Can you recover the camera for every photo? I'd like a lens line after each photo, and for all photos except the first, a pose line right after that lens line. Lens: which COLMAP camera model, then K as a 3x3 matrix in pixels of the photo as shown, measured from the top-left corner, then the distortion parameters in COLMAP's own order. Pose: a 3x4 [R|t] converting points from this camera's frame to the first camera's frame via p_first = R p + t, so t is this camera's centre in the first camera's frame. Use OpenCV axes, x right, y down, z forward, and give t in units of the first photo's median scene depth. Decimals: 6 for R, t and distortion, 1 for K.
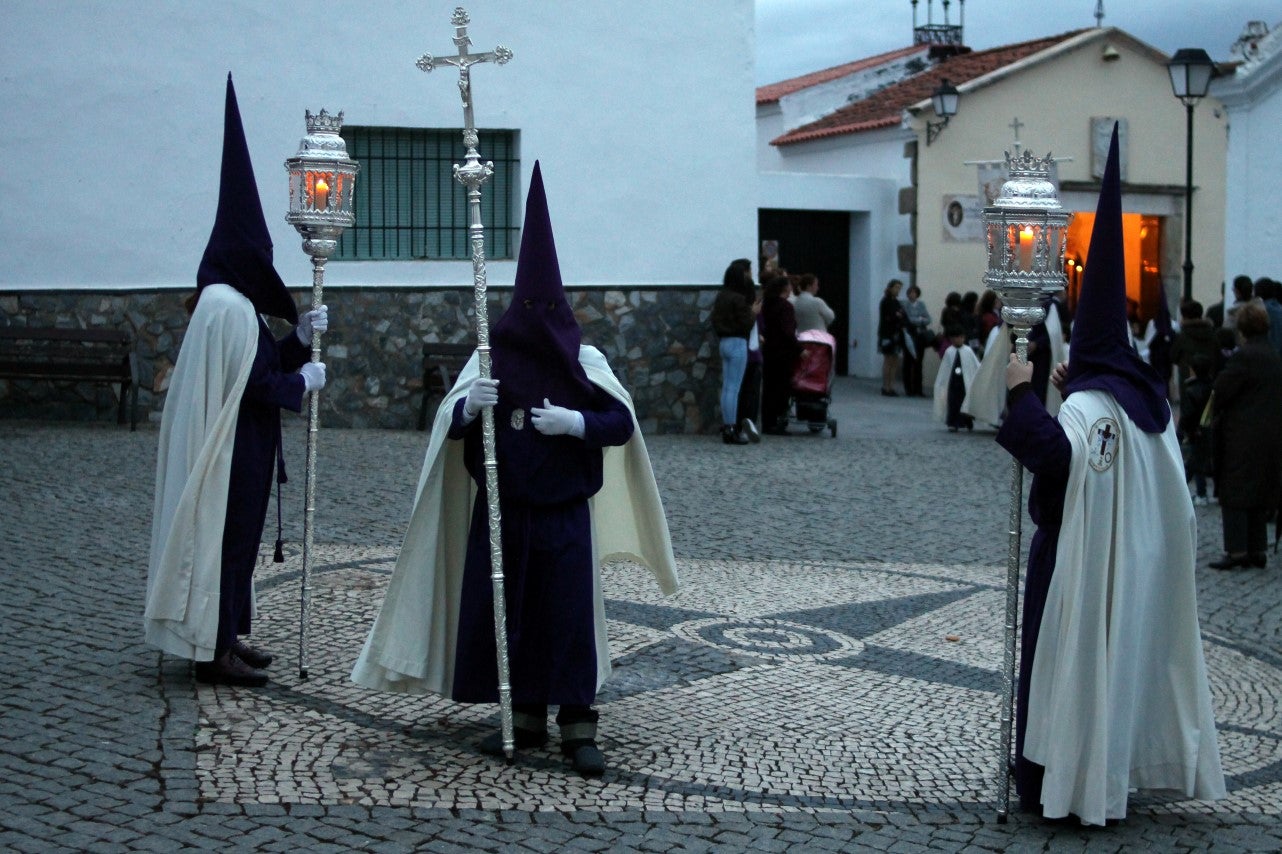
lens RADIAL K [[2110.8, 0, 641.0], [0, 2110.8, 427.0], [0, 0, 1]] dist [-0.027601, -0.801298]
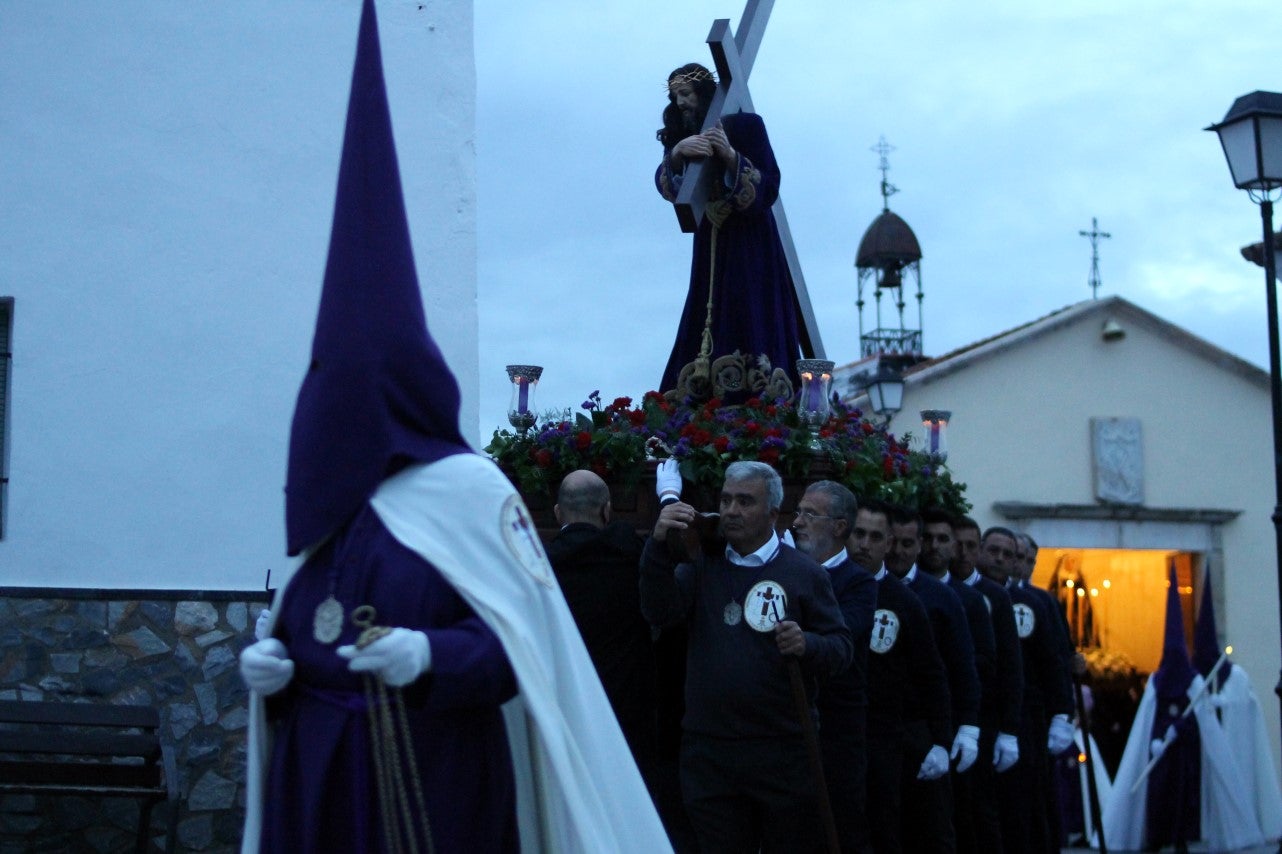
lens RADIAL K [[2110.8, 0, 641.0], [0, 2110.8, 427.0], [0, 0, 1]] dist [-0.027601, -0.801298]
pose [[0.999896, -0.013484, -0.005117, 0.063817], [0.012186, 0.979642, -0.200381, 0.000218], [0.007715, 0.200298, 0.979705, 0.291584]]
